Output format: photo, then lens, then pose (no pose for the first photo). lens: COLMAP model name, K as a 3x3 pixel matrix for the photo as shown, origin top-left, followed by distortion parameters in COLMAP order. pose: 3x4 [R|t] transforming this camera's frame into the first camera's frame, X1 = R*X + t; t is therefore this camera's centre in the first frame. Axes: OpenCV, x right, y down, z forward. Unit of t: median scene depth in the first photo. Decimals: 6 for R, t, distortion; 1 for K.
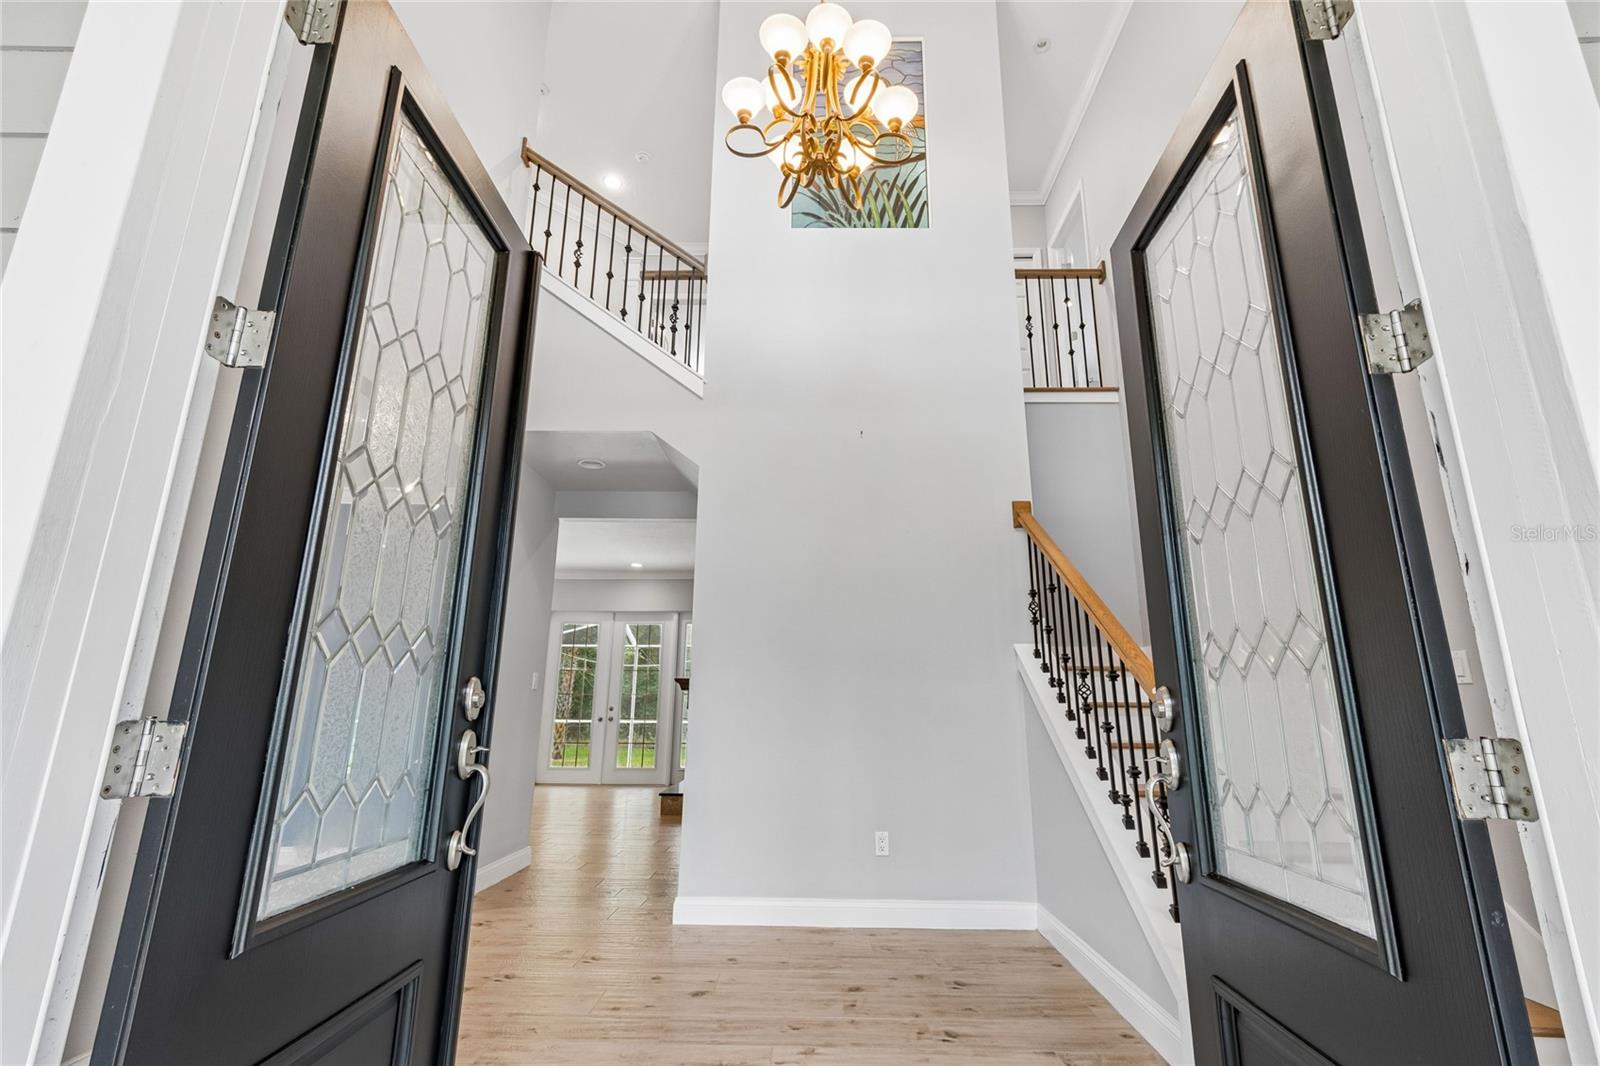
lens RADIAL K [[706.7, 0, 790.1], [0, 706.7, 550.4], [0, 0, 1]] dist [0.000168, -0.000007]
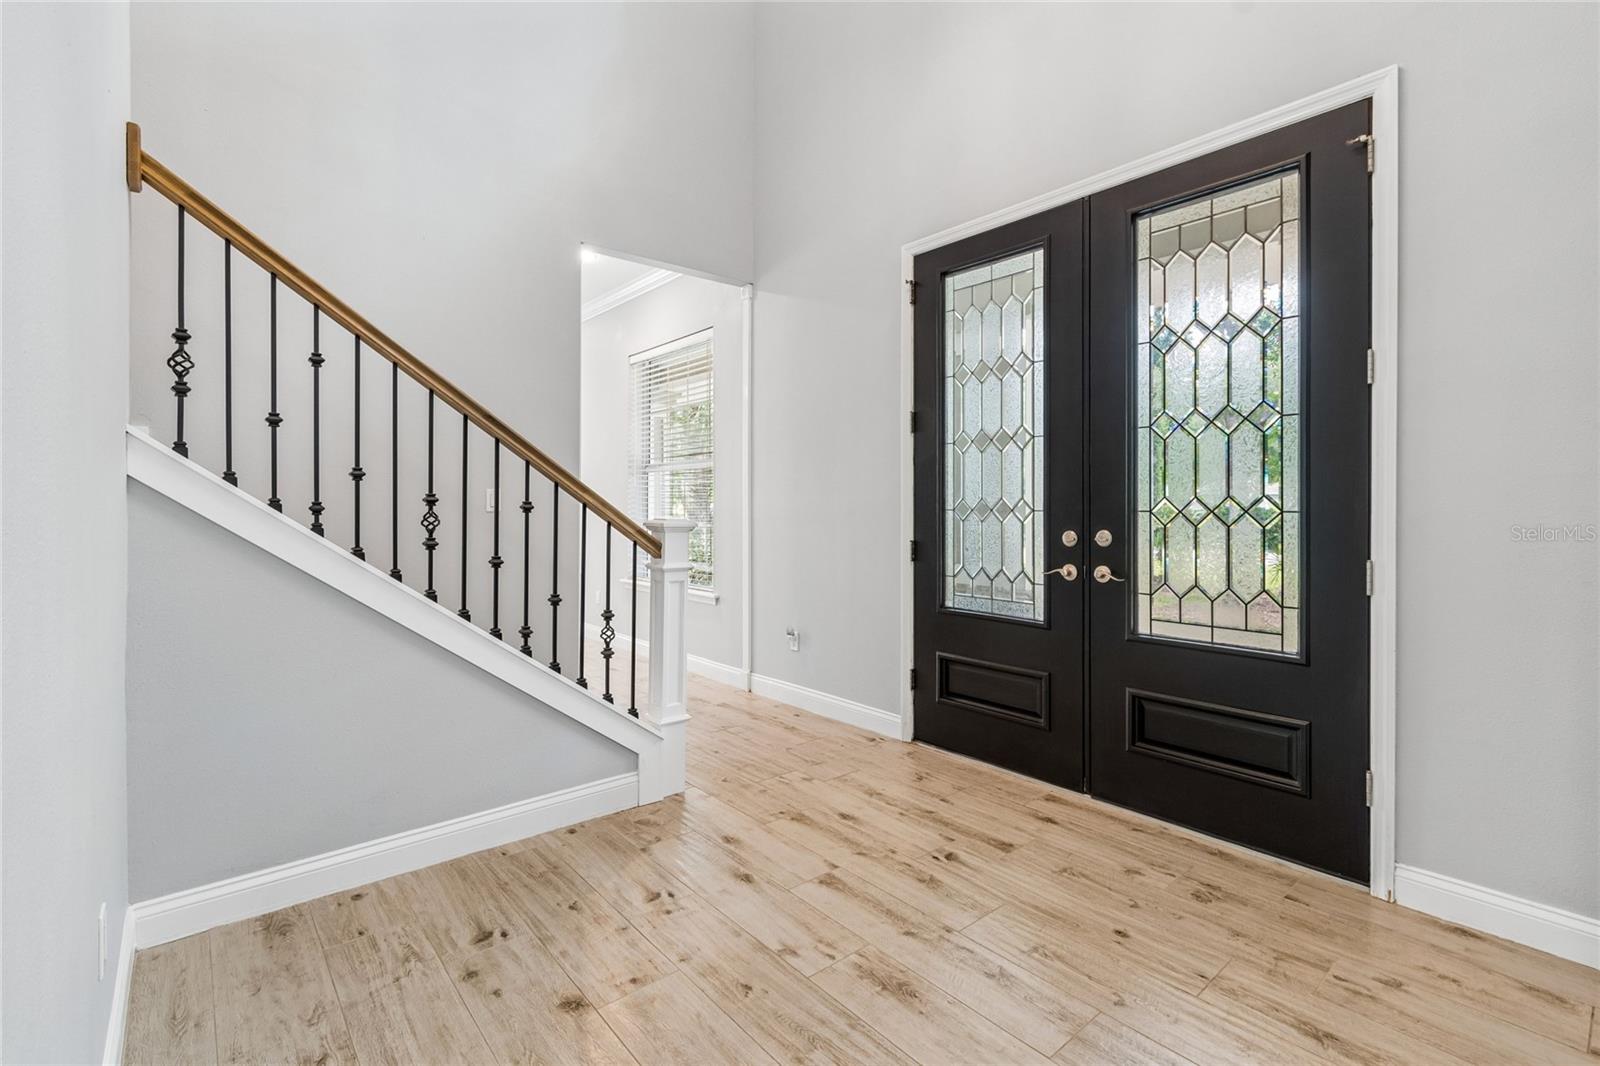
lens RADIAL K [[706.7, 0, 790.1], [0, 706.7, 550.4], [0, 0, 1]] dist [0.000168, -0.000007]
pose [[-0.671530, -0.052898, 0.739087, -0.488349], [-0.181922, 0.978689, -0.095246, 0.255057], [-0.718298, -0.198417, -0.666843, 1.381505]]
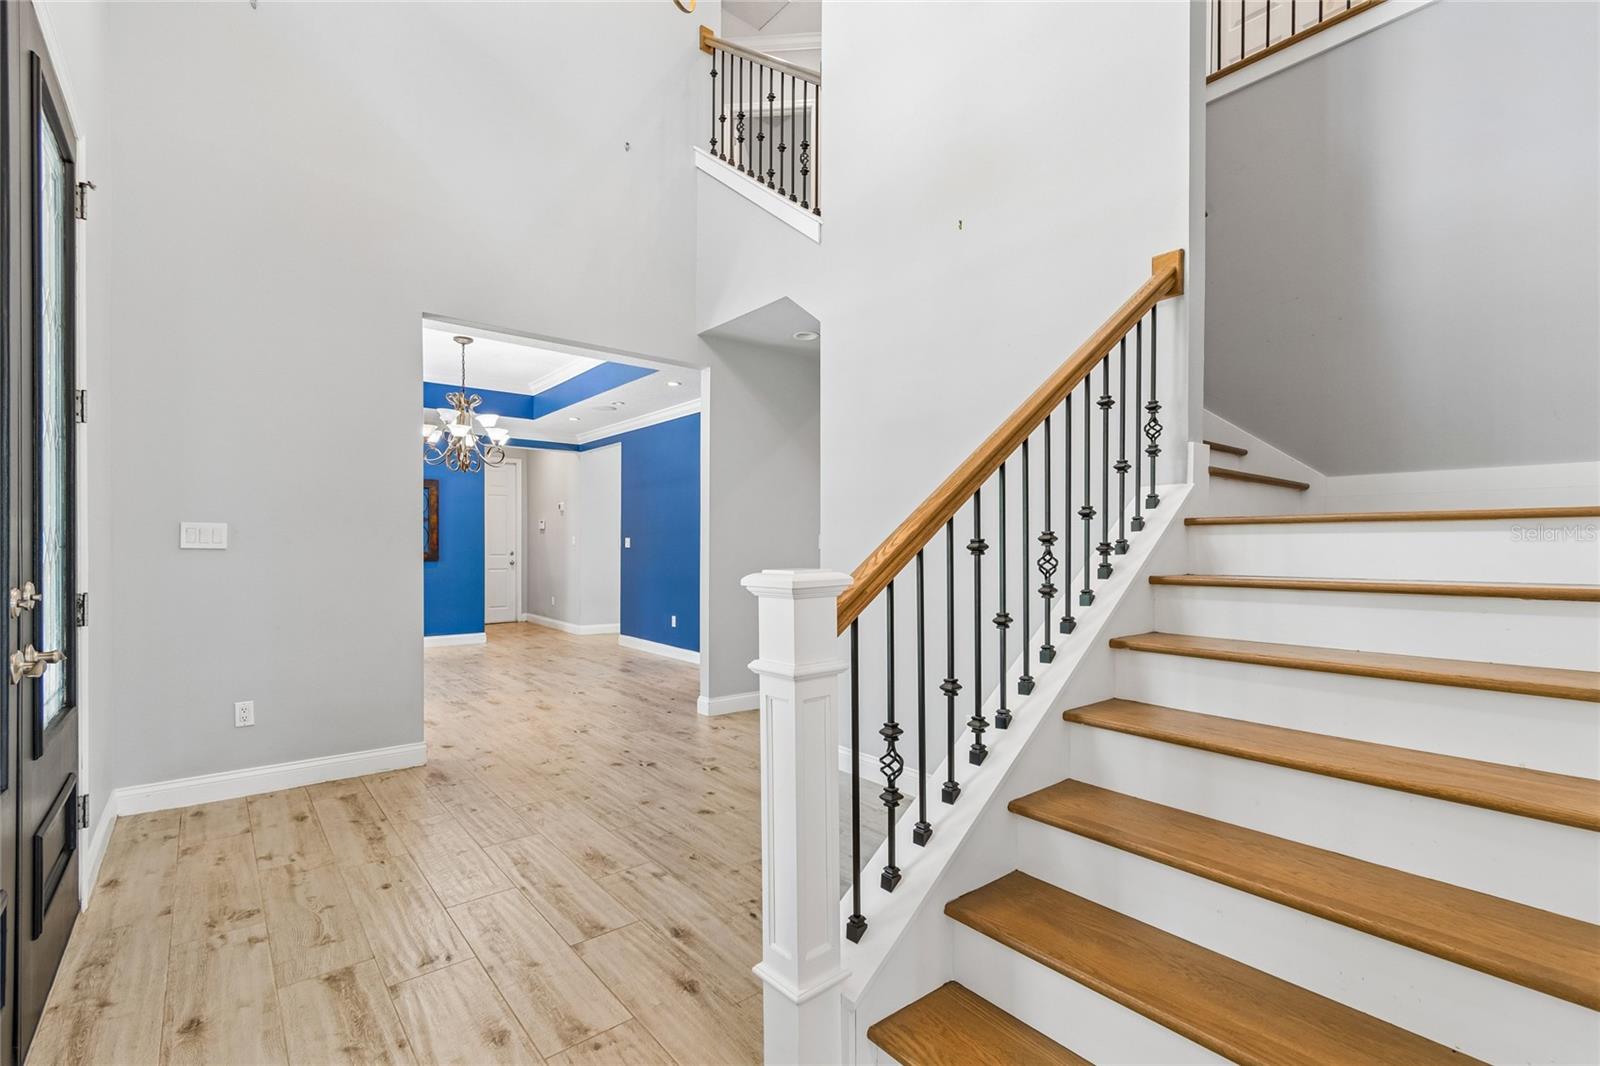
lens RADIAL K [[706.7, 0, 790.1], [0, 706.7, 550.4], [0, 0, 1]] dist [0.000168, -0.000007]
pose [[0.662334, -0.000114, -0.749209, 0.860848], [0.178410, 0.971257, 0.157574, 0.035654], [0.727657, -0.238033, 0.643317, 0.440733]]
